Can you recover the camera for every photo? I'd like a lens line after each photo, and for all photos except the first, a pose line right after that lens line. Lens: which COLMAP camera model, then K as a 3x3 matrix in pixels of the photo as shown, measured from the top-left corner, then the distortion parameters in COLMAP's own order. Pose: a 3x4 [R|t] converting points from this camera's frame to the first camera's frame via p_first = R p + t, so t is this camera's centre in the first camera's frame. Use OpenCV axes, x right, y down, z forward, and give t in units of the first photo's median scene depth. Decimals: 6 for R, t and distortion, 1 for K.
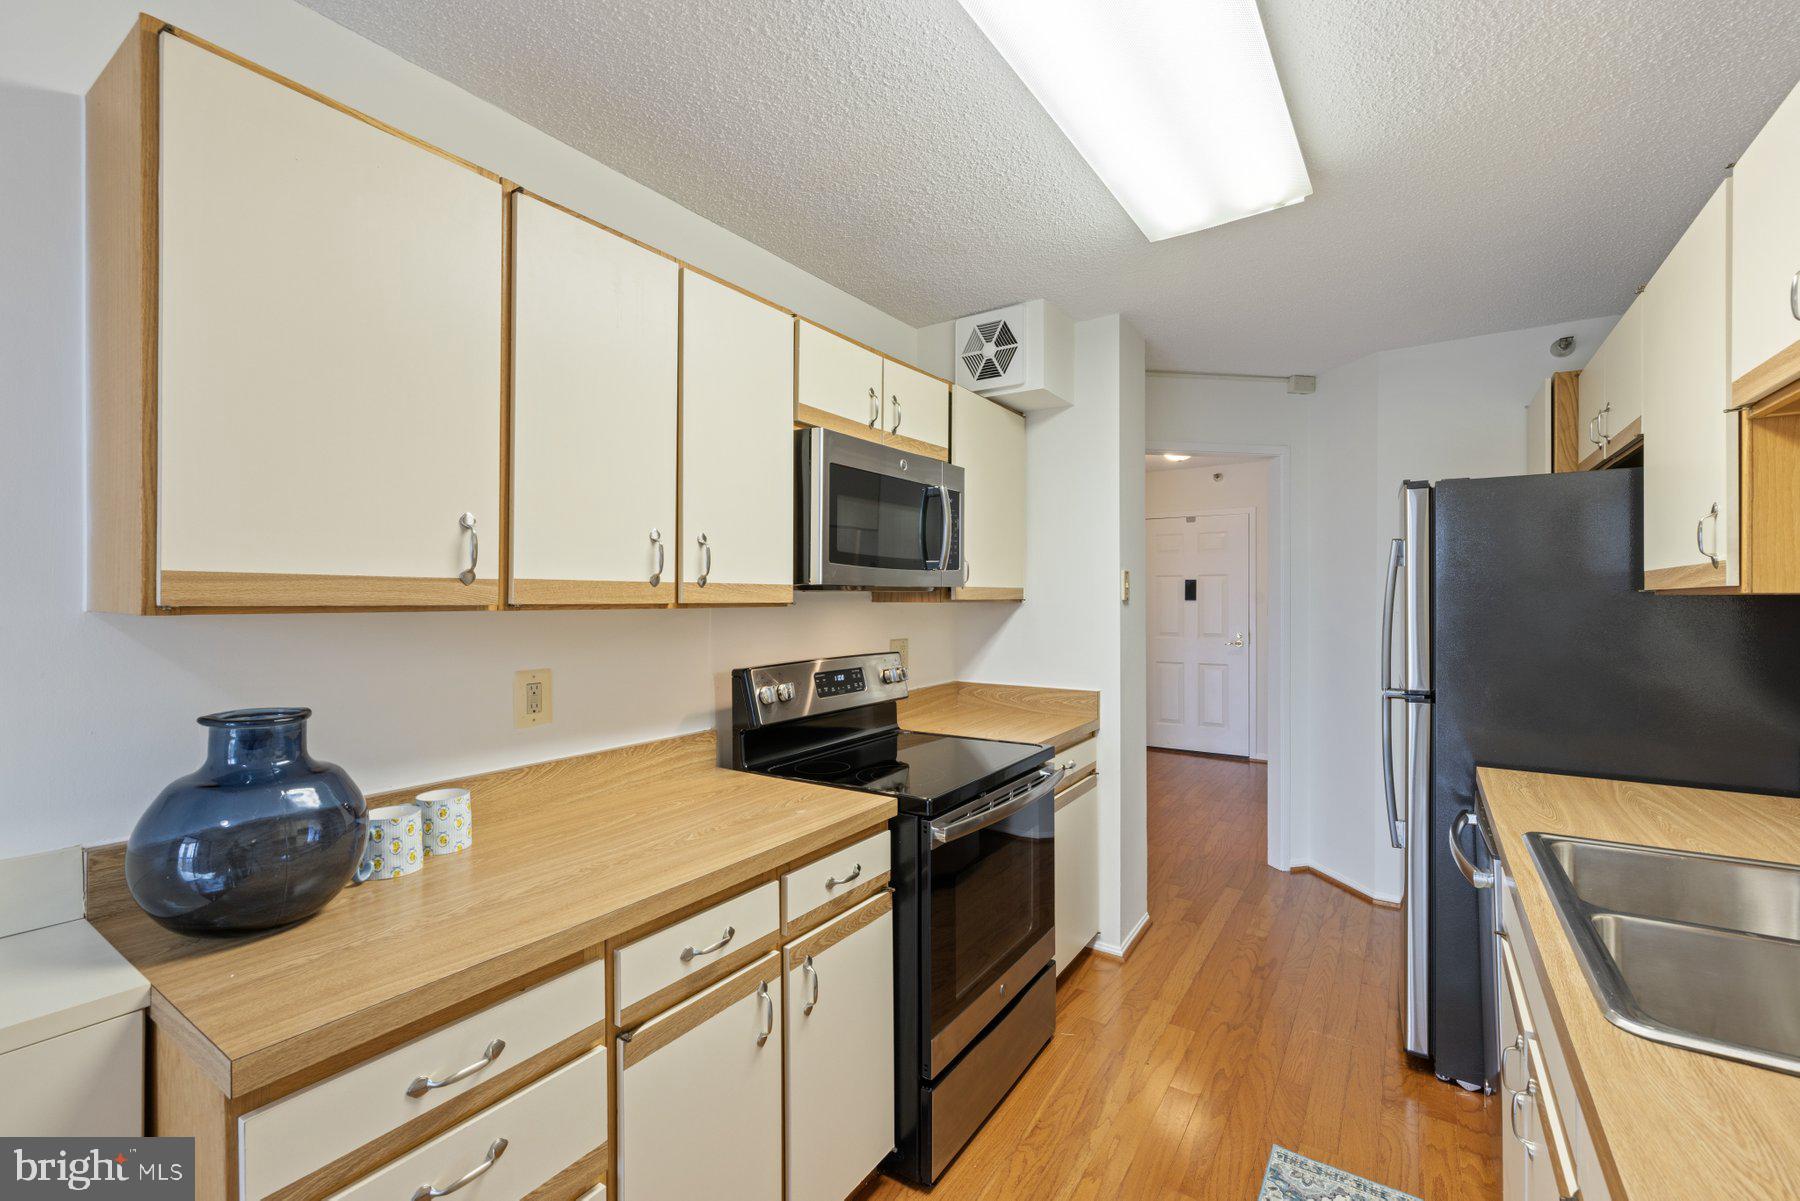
lens RADIAL K [[765.9, 0, 892.7], [0, 765.9, 596.5], [0, 0, 1]] dist [0.000223, 0.000290]
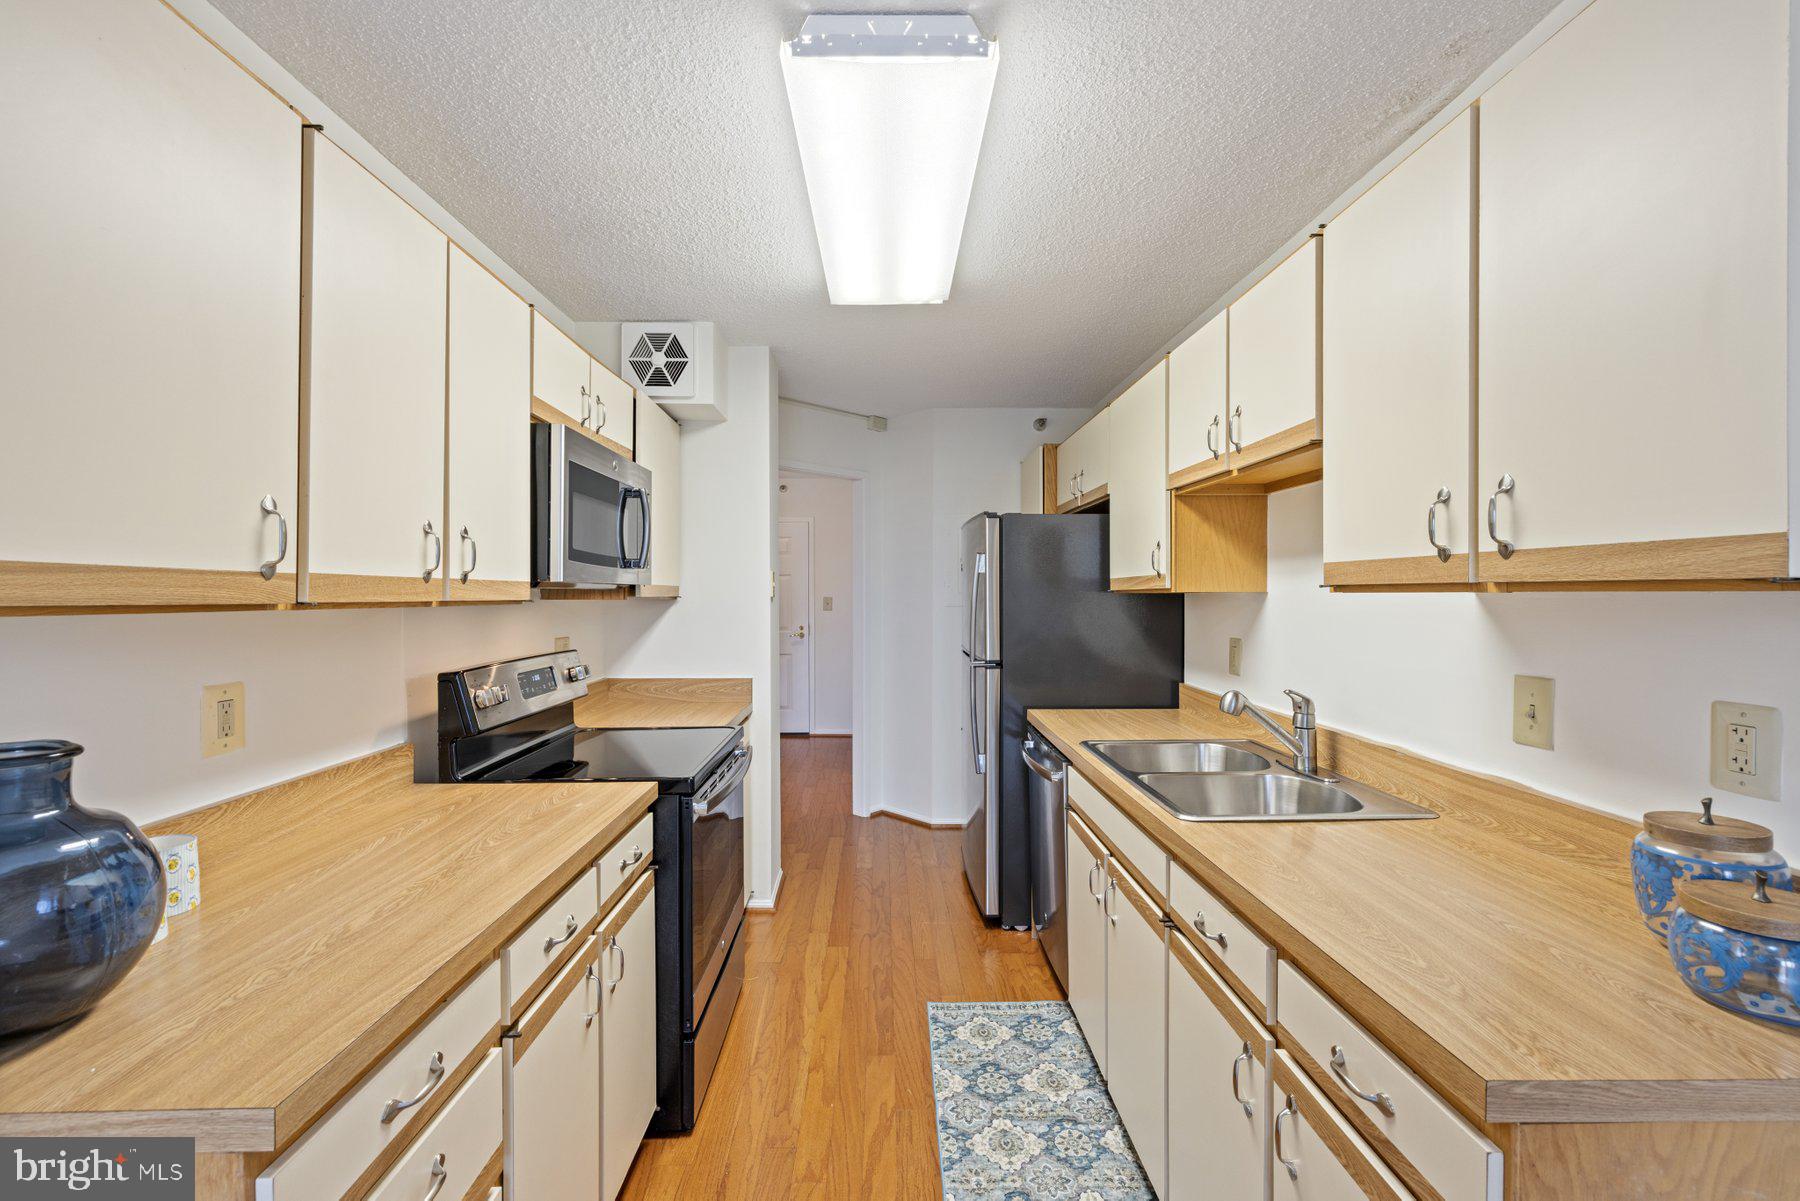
lens RADIAL K [[767.8, 0, 890.4], [0, 767.8, 593.6], [0, 0, 1]] dist [0.001089, 0.000004]
pose [[0.818971, 0.000946, 0.573834, -0.299024], [-0.000543, 0.999999, -0.000873, 0.000263], [-0.573835, 0.000403, 0.818971, -0.059960]]
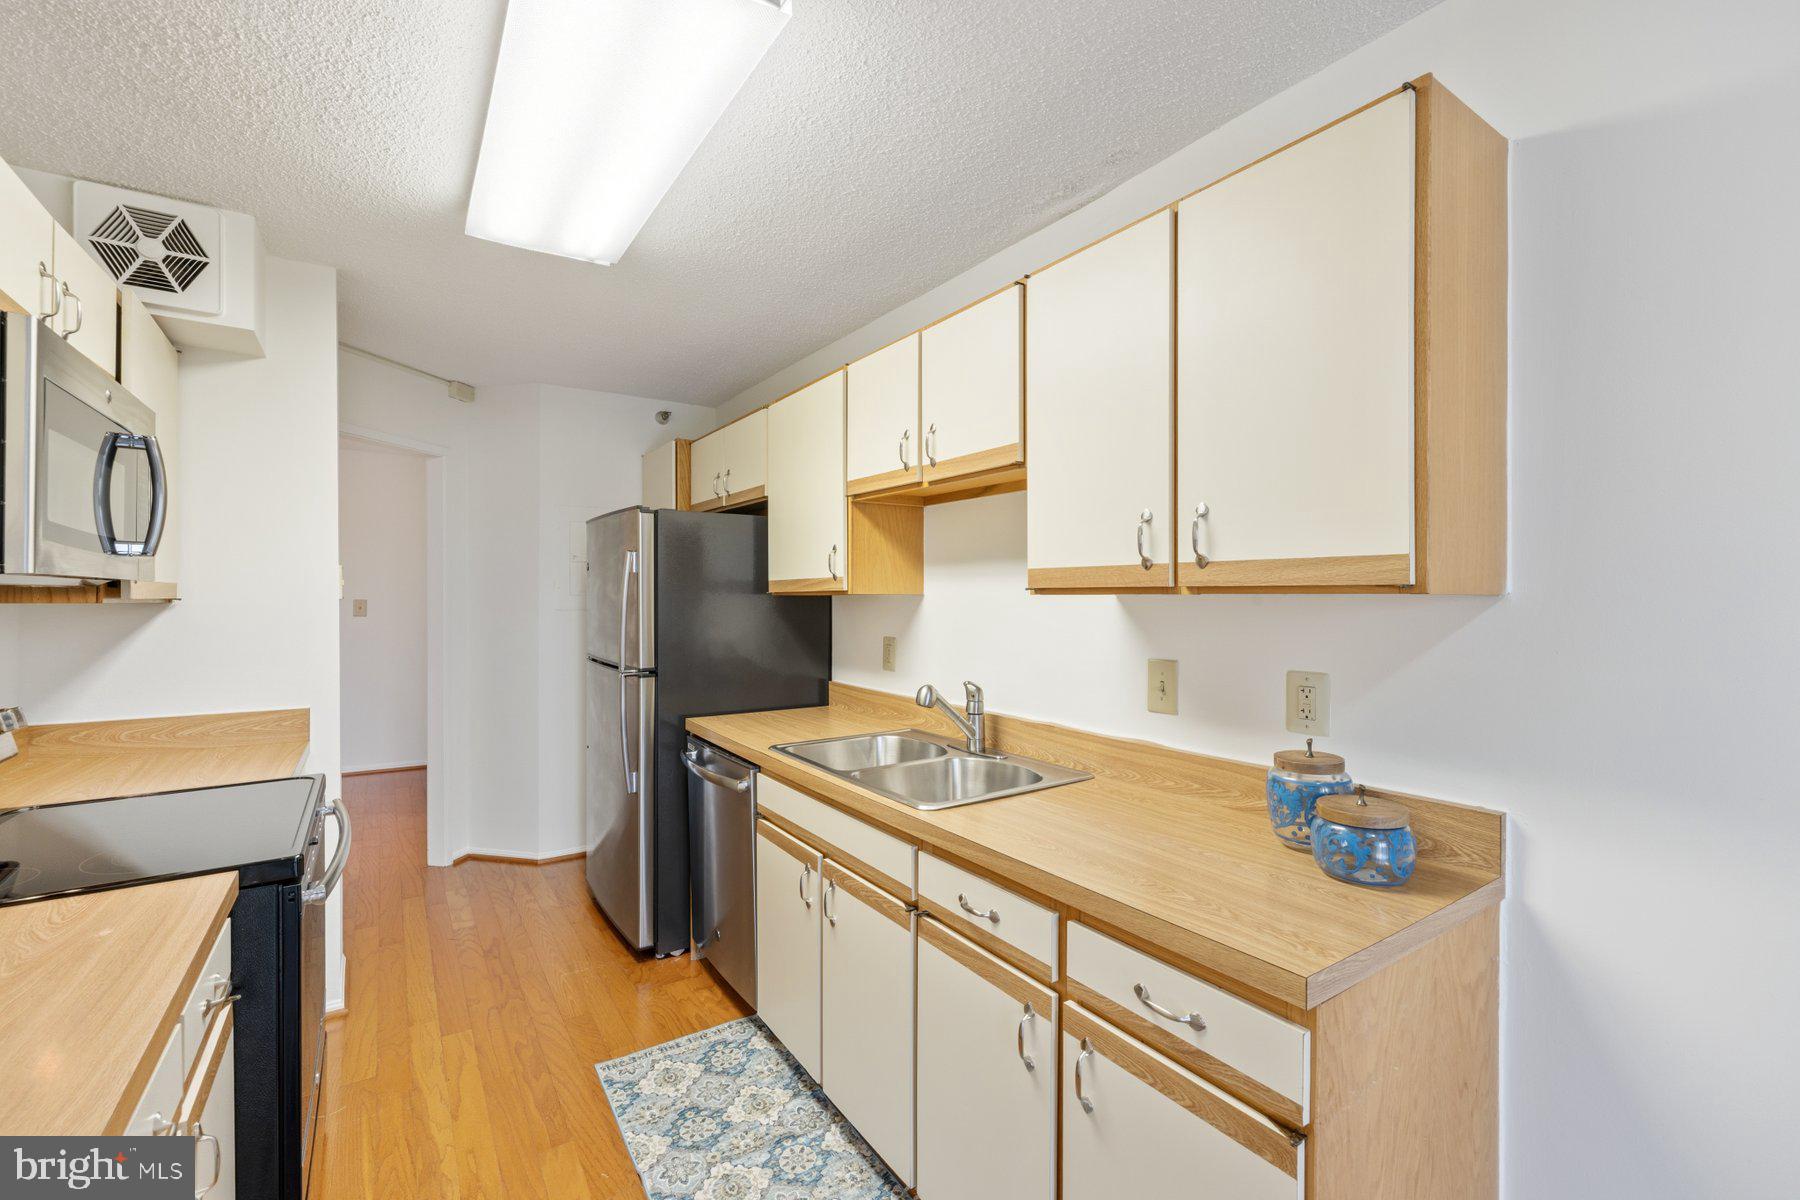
lens RADIAL K [[765.9, 0, 892.7], [0, 765.9, 596.0], [0, 0, 1]] dist [0.000223, 0.000290]
pose [[0.375380, 0.002088, 0.926869, -0.378429], [-0.001620, 0.999997, -0.001597, 0.001557], [-0.926870, -0.000902, 0.375382, 0.128777]]
